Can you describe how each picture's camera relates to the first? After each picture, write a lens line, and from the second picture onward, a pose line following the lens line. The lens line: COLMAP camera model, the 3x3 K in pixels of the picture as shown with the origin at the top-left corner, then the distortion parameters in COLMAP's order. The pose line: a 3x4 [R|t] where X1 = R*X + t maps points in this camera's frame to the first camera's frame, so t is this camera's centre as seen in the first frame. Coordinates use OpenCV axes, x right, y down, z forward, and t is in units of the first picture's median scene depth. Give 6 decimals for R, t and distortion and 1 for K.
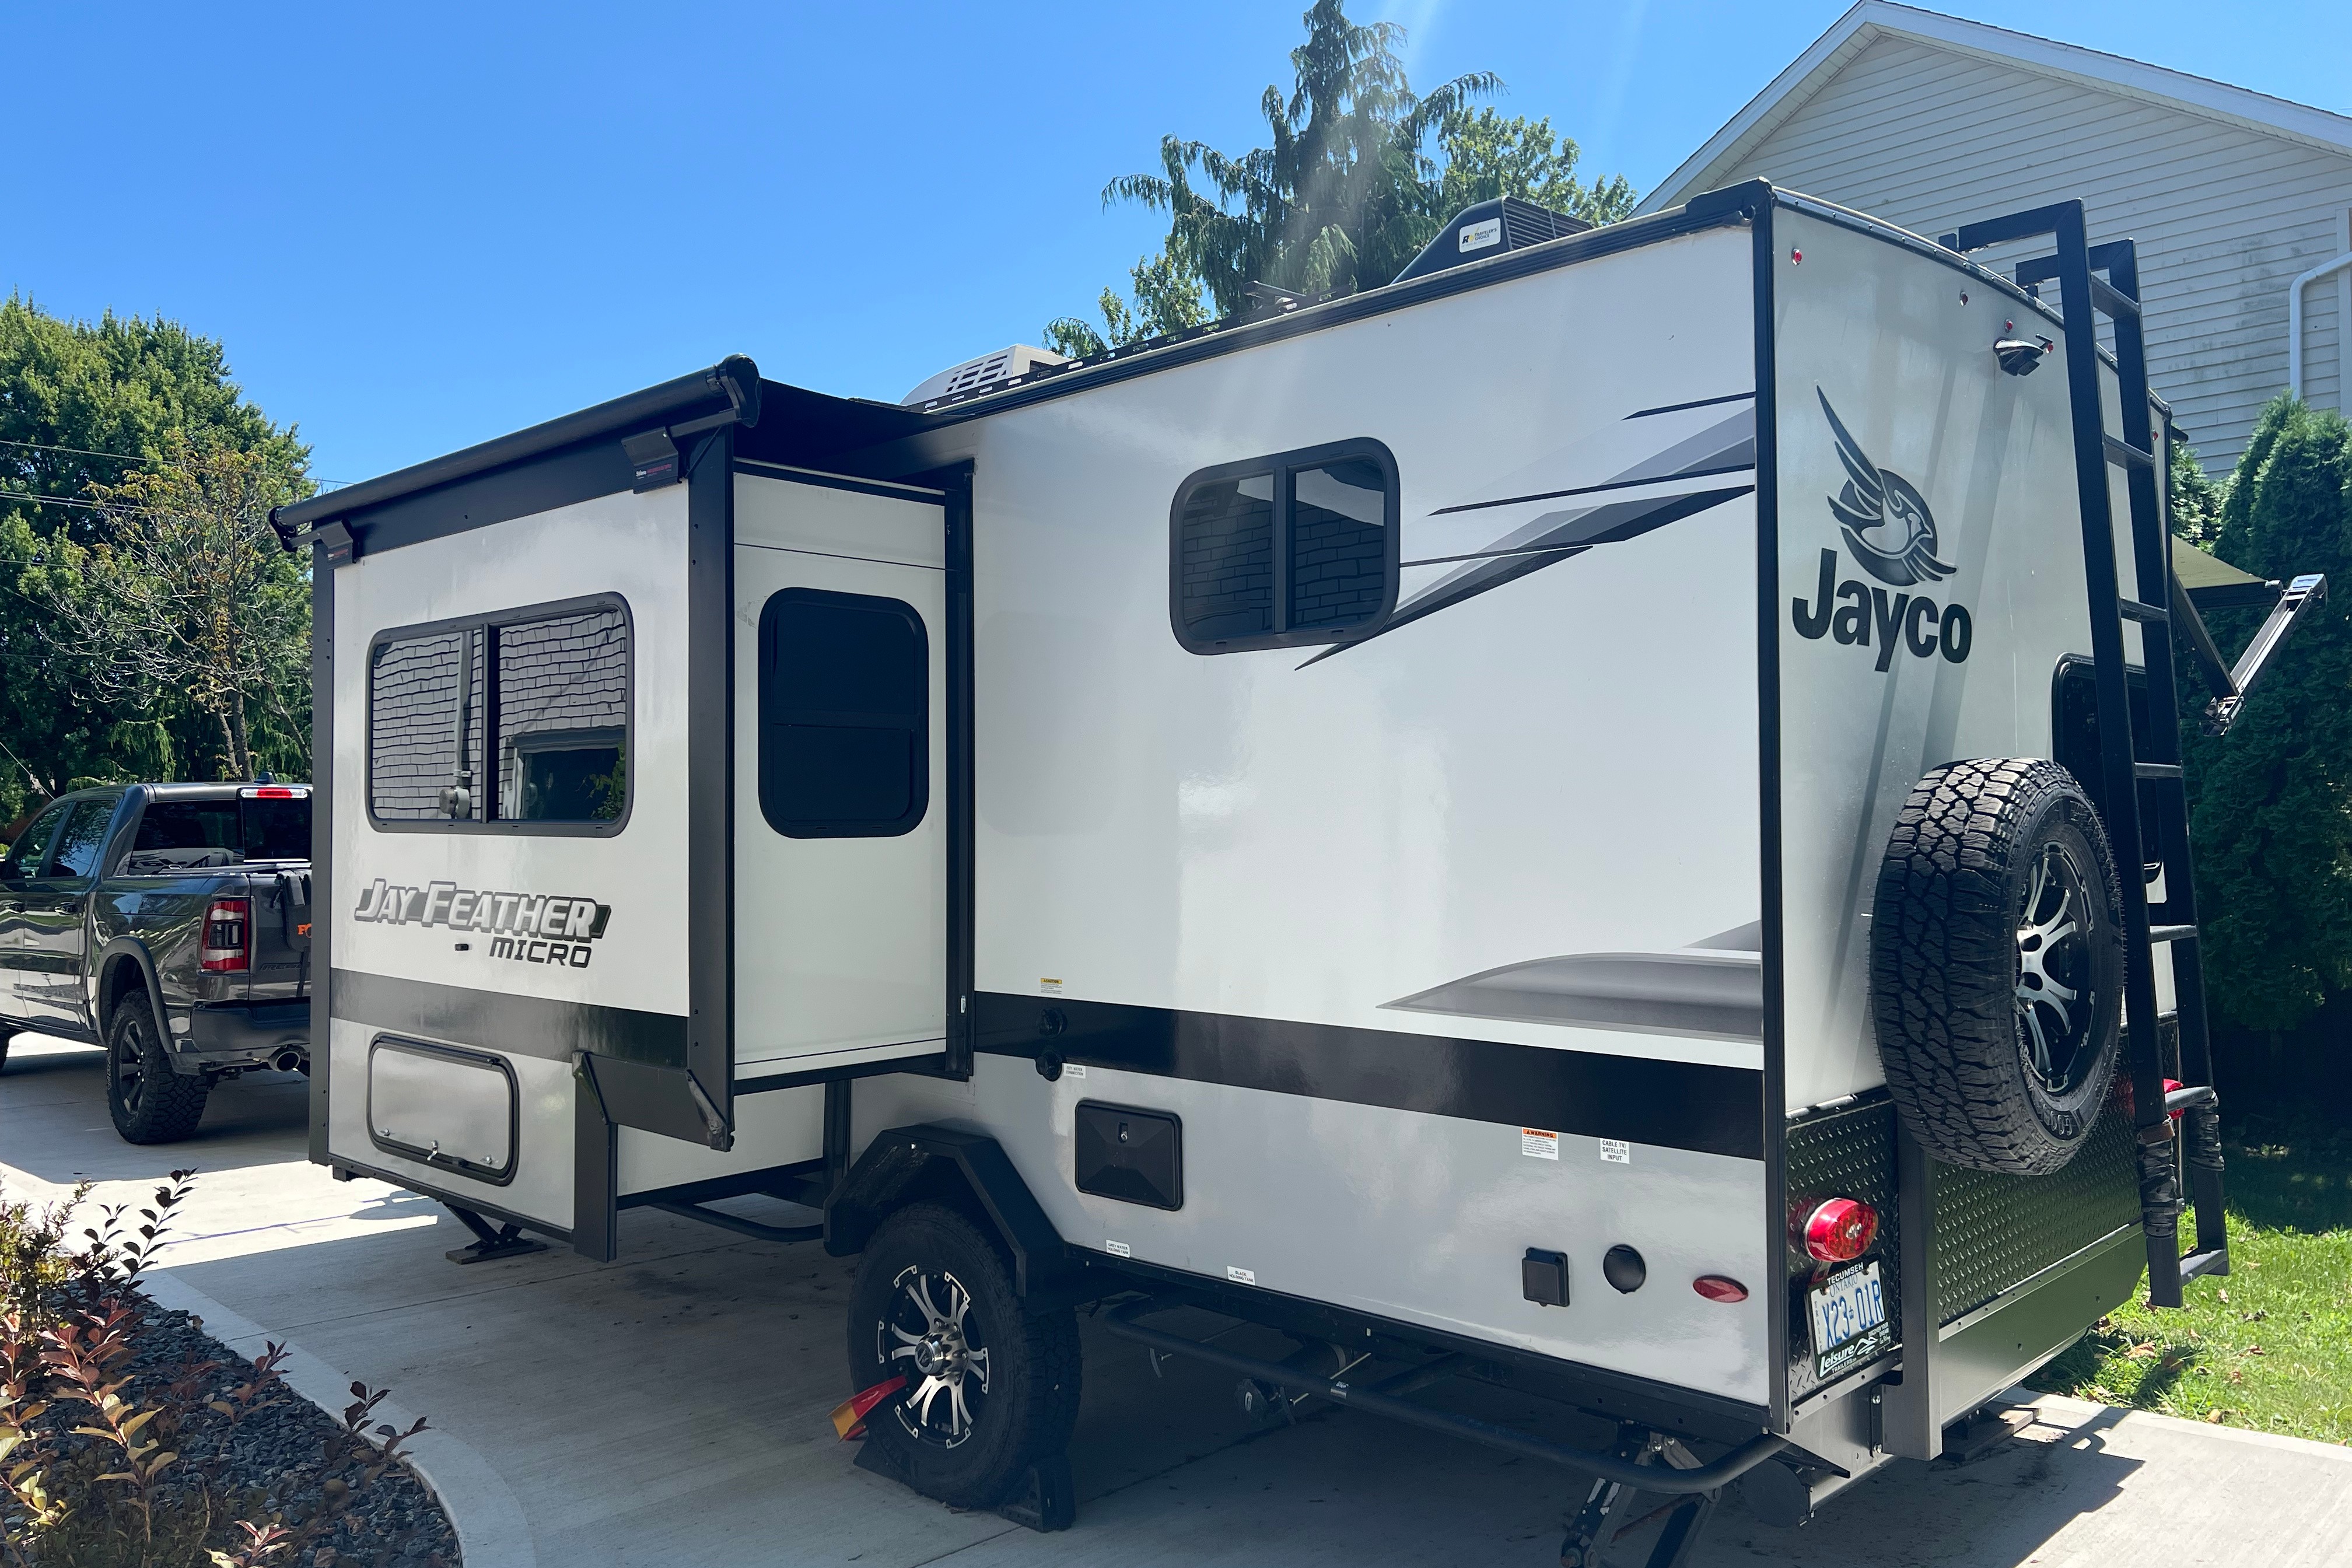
lens RADIAL K [[1763.7, 0, 1169.4], [0, 1763.7, 777.9], [0, 0, 1]] dist [0.012796, 0.001952]
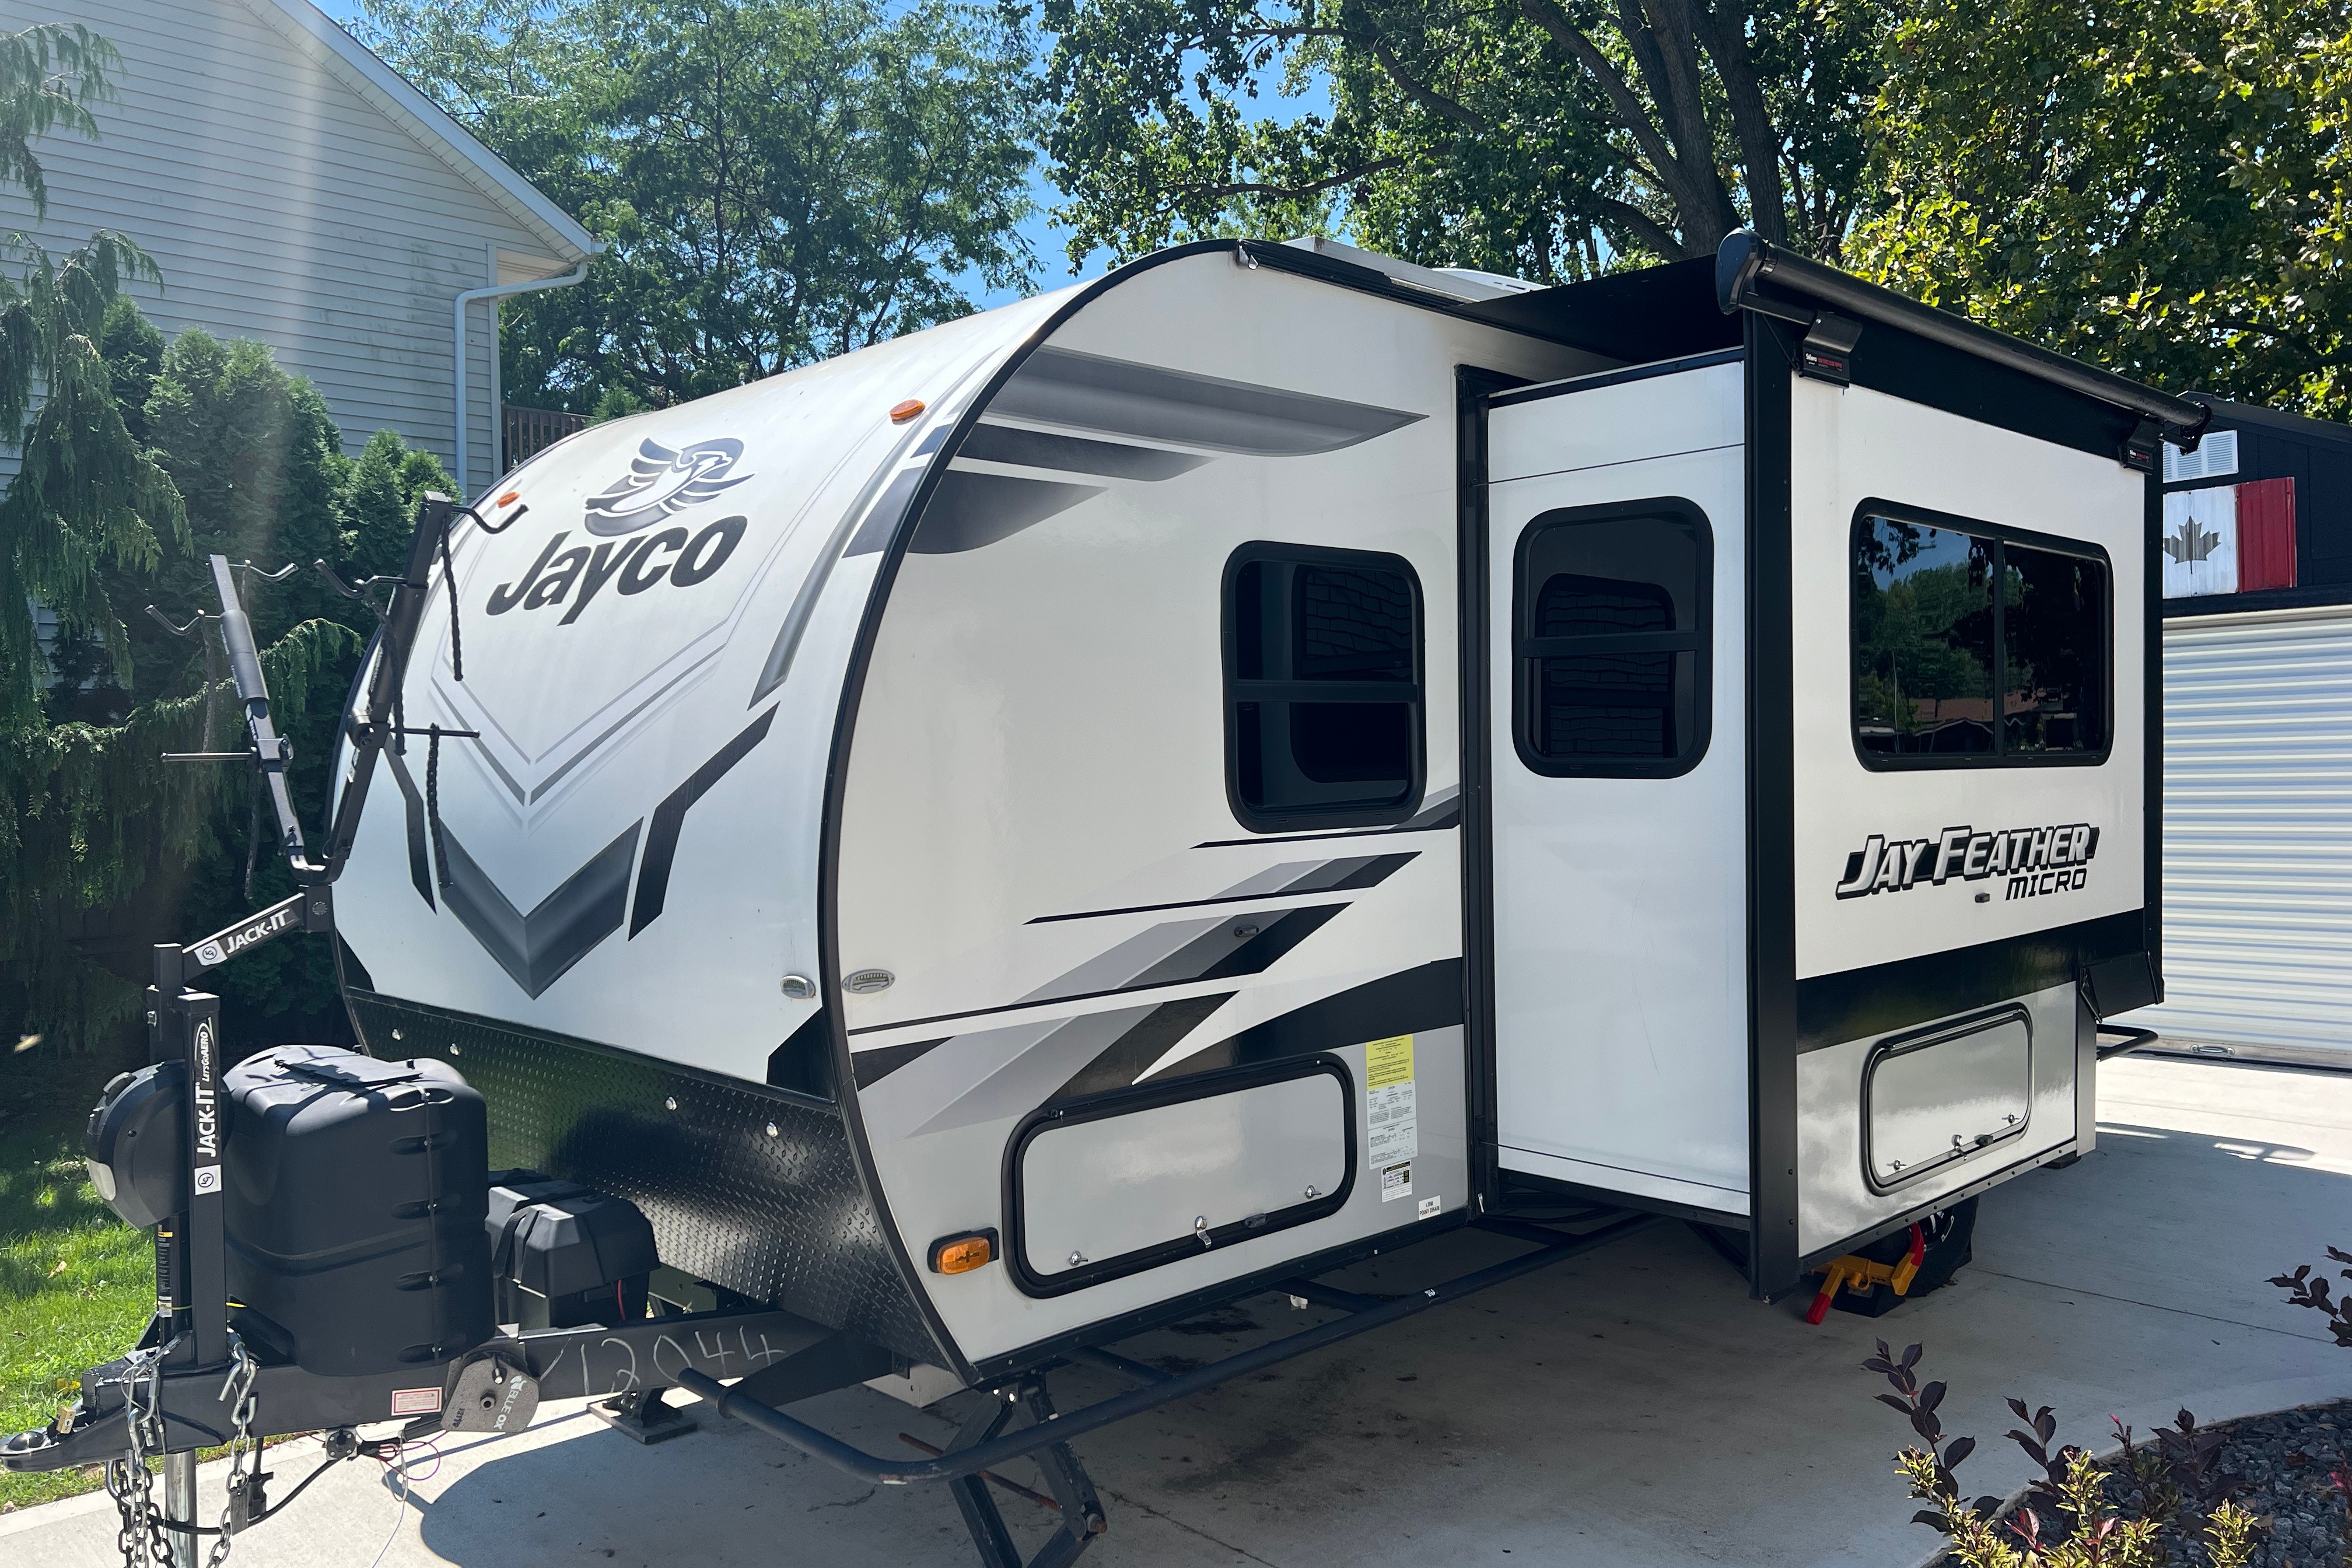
lens RADIAL K [[1763.7, 0, 1174.3], [0, 1763.7, 777.4], [0, 0, 1]] dist [0.012796, 0.001952]
pose [[0.047173, -0.011408, 0.998822, -1.335429], [-0.006074, 0.999913, 0.011707, 0.029029], [-0.998868, -0.006619, 0.047099, 1.402326]]
